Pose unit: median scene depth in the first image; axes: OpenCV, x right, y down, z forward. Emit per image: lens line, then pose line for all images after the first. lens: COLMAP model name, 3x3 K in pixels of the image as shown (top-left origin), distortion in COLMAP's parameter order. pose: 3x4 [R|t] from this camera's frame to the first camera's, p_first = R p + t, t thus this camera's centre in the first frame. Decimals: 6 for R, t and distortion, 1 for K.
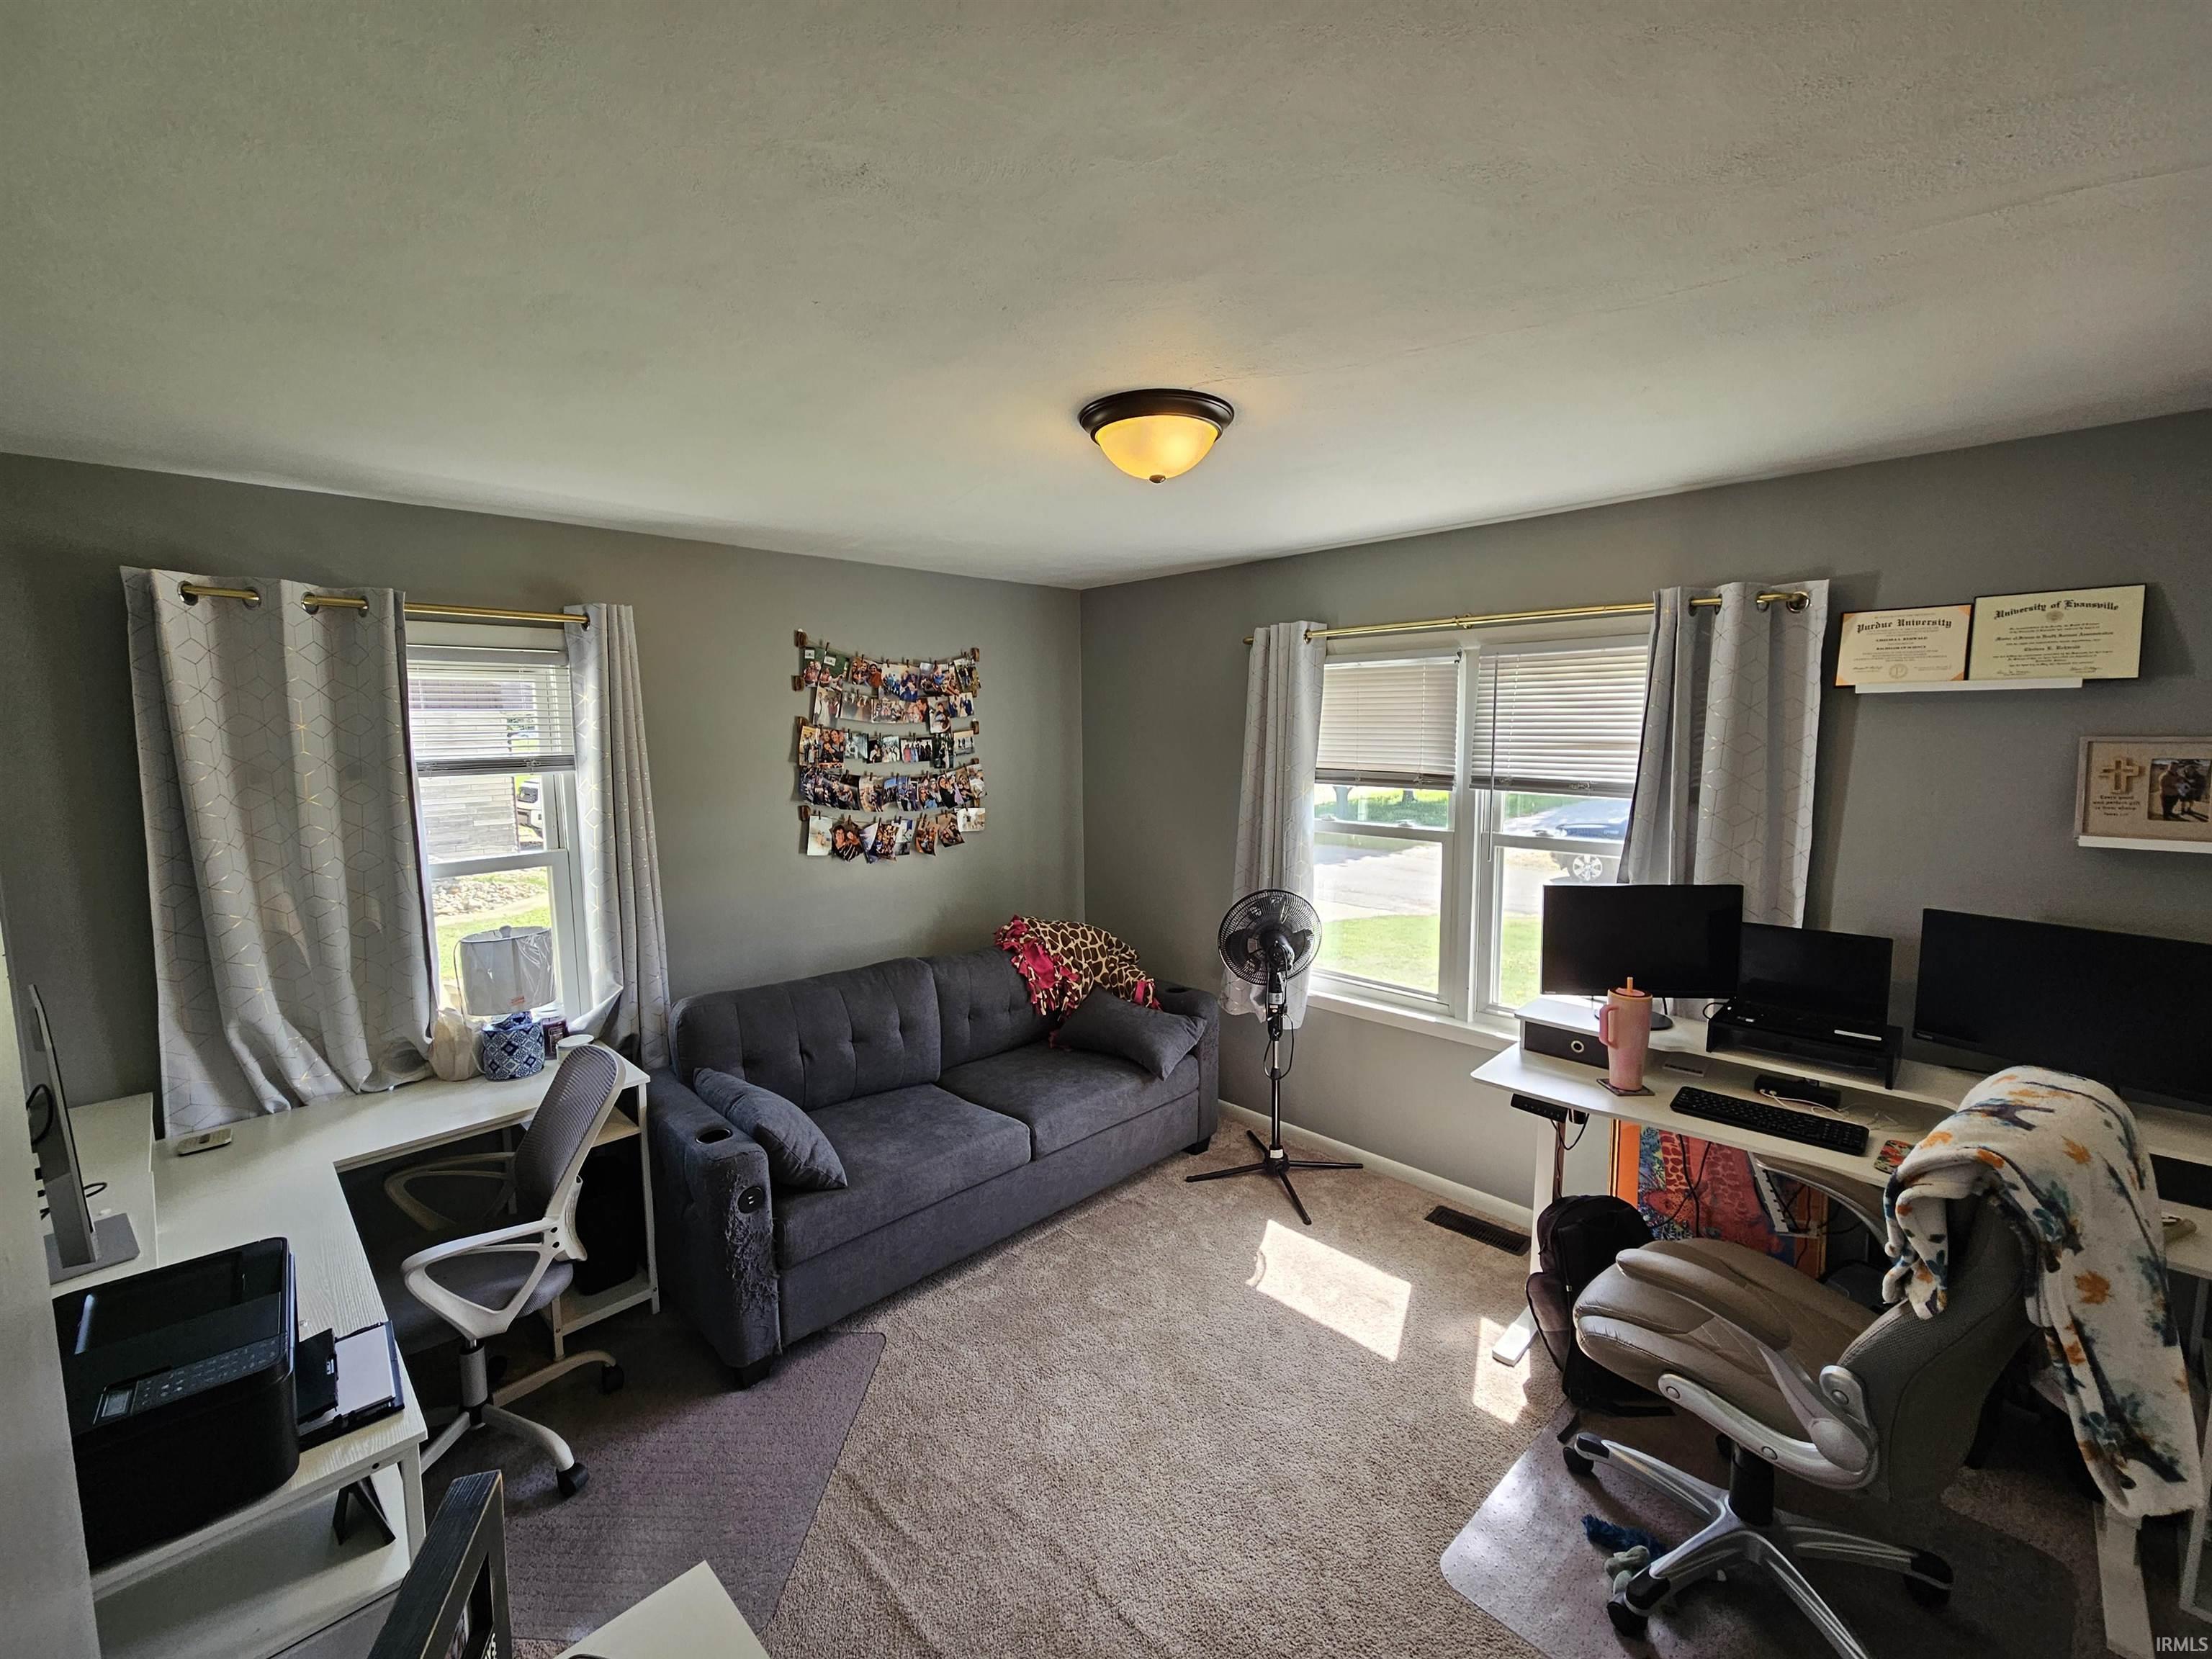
lens RADIAL K [[912.7, 0, 1115.3], [0, 912.7, 824.5], [0, 0, 1]] dist [0.000918, 0.000076]
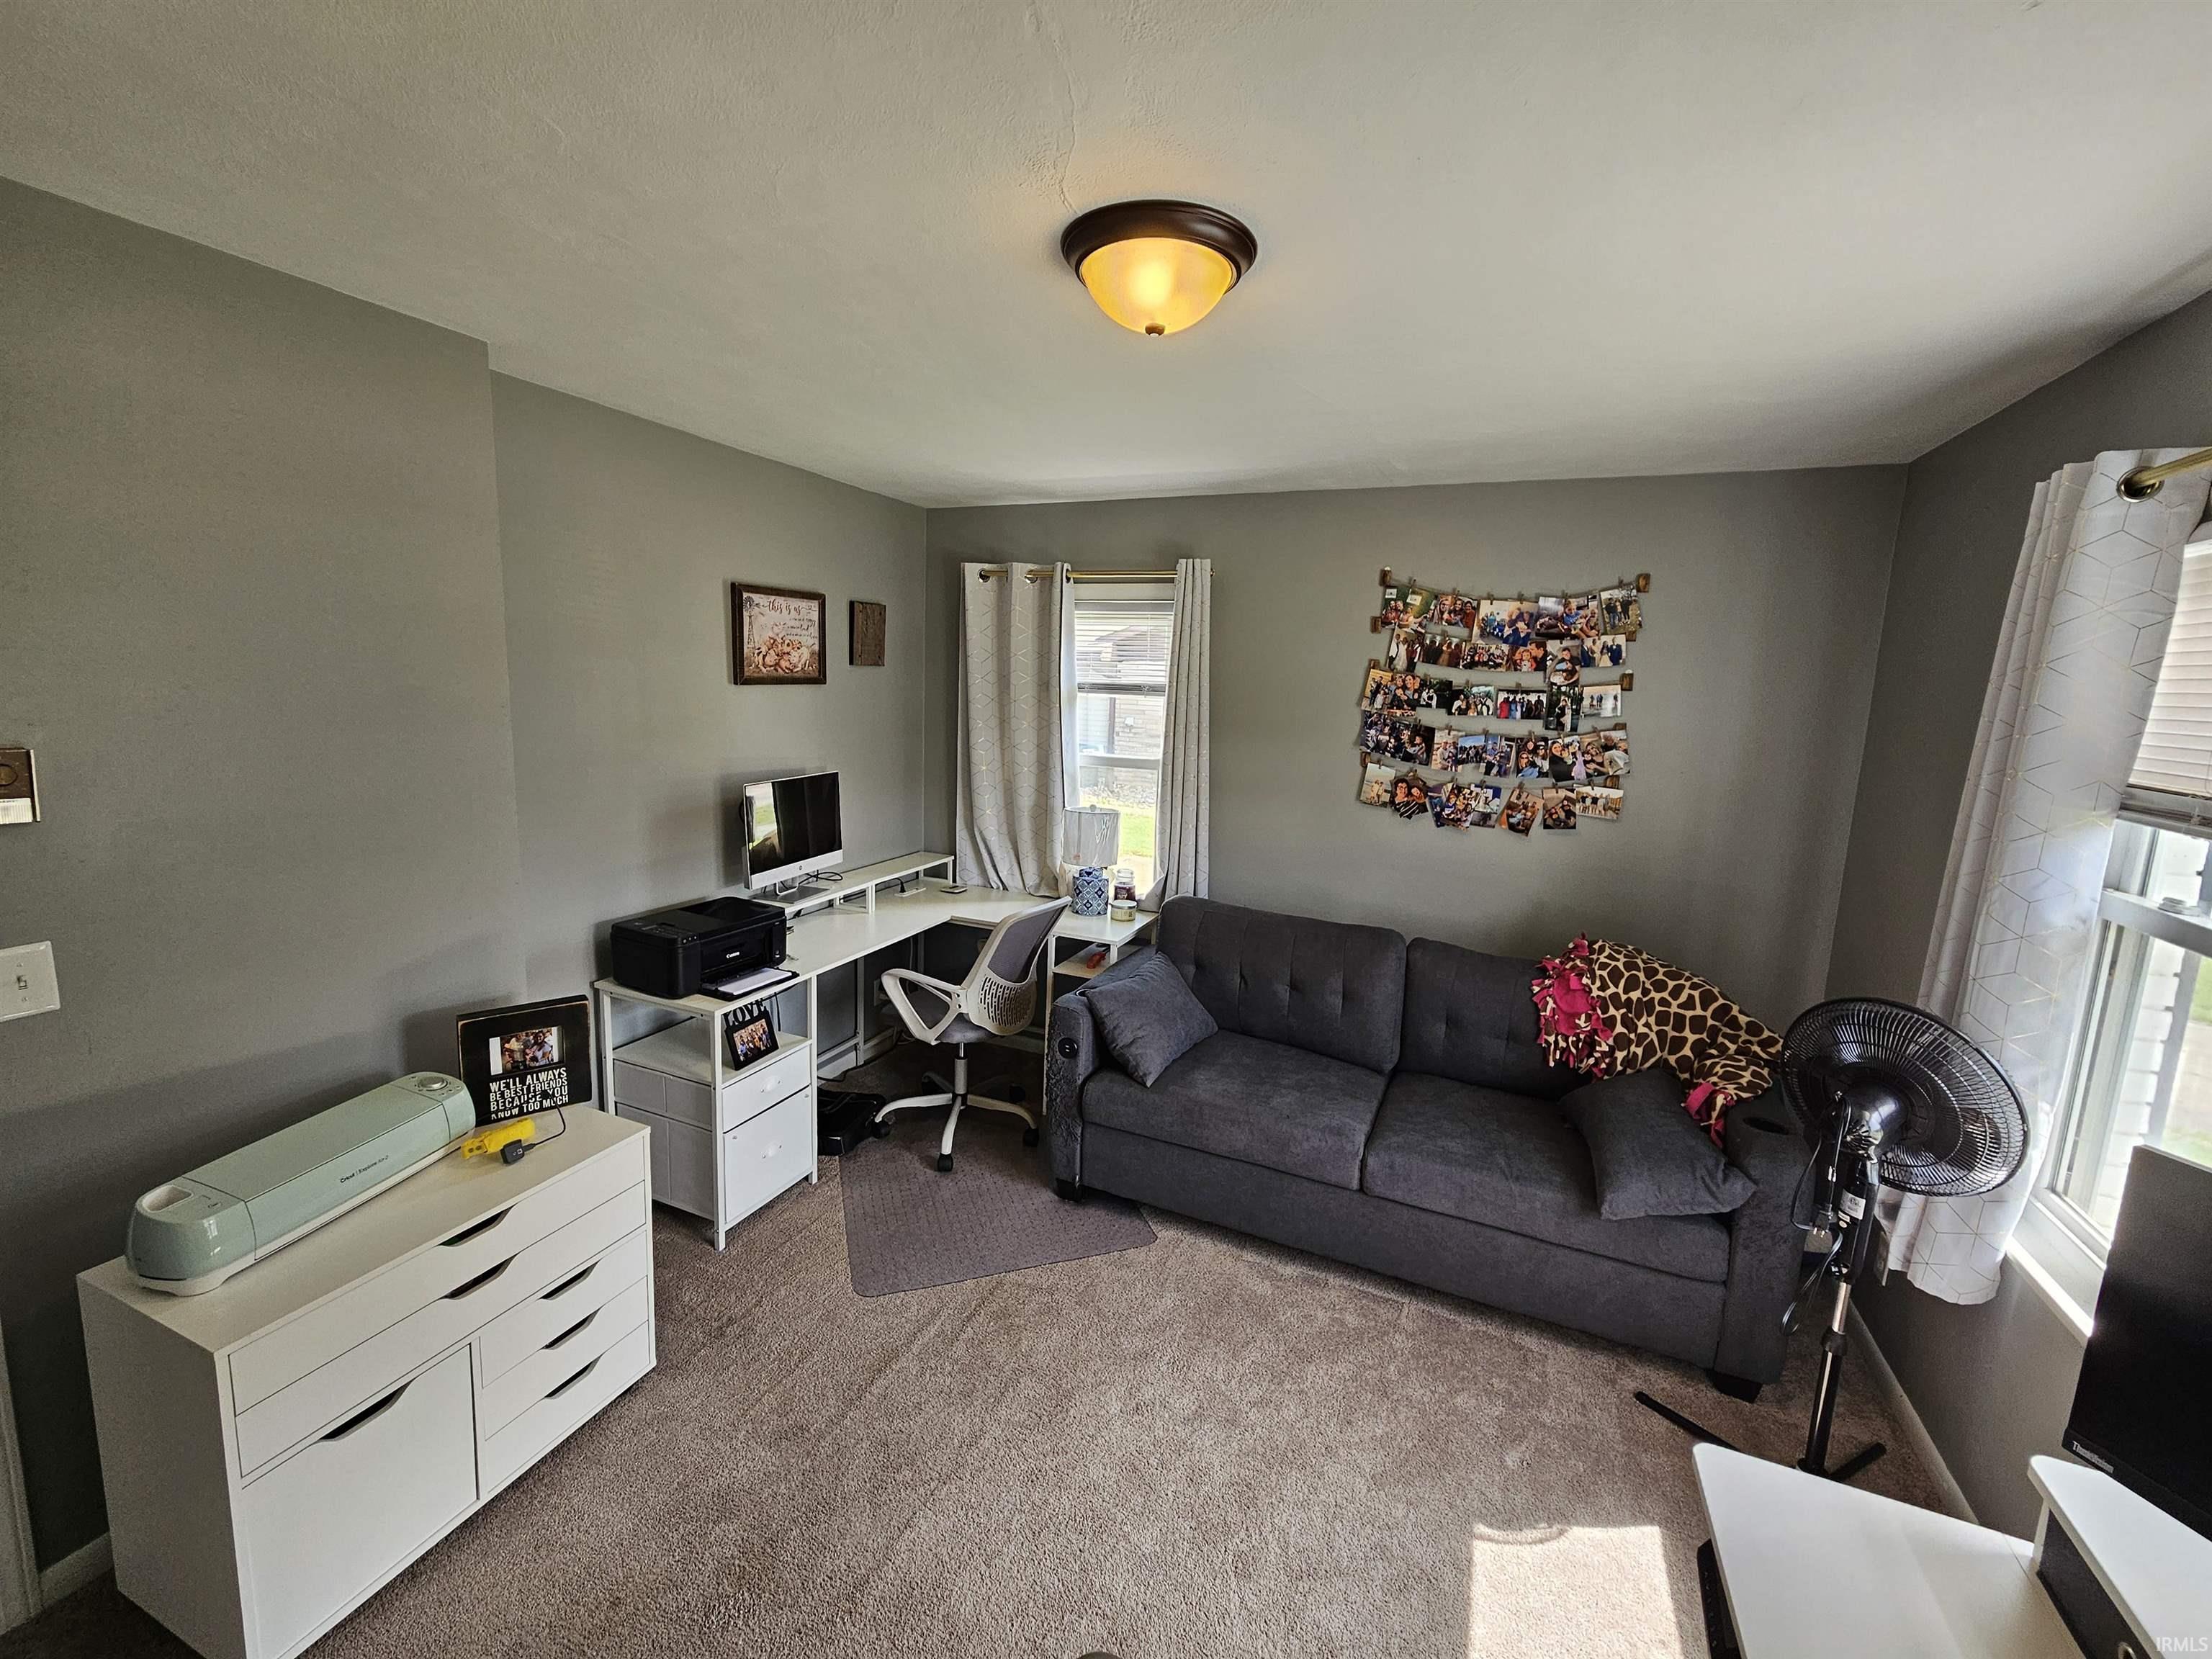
lens RADIAL K [[912.7, 0, 1115.3], [0, 912.7, 824.5], [0, 0, 1]] dist [0.000918, 0.000076]
pose [[0.362568, 0.169887, -0.916342, 0.441307], [-0.146499, 0.981410, 0.123986, -0.024907], [0.920371, 0.089290, 0.380716, 0.370792]]
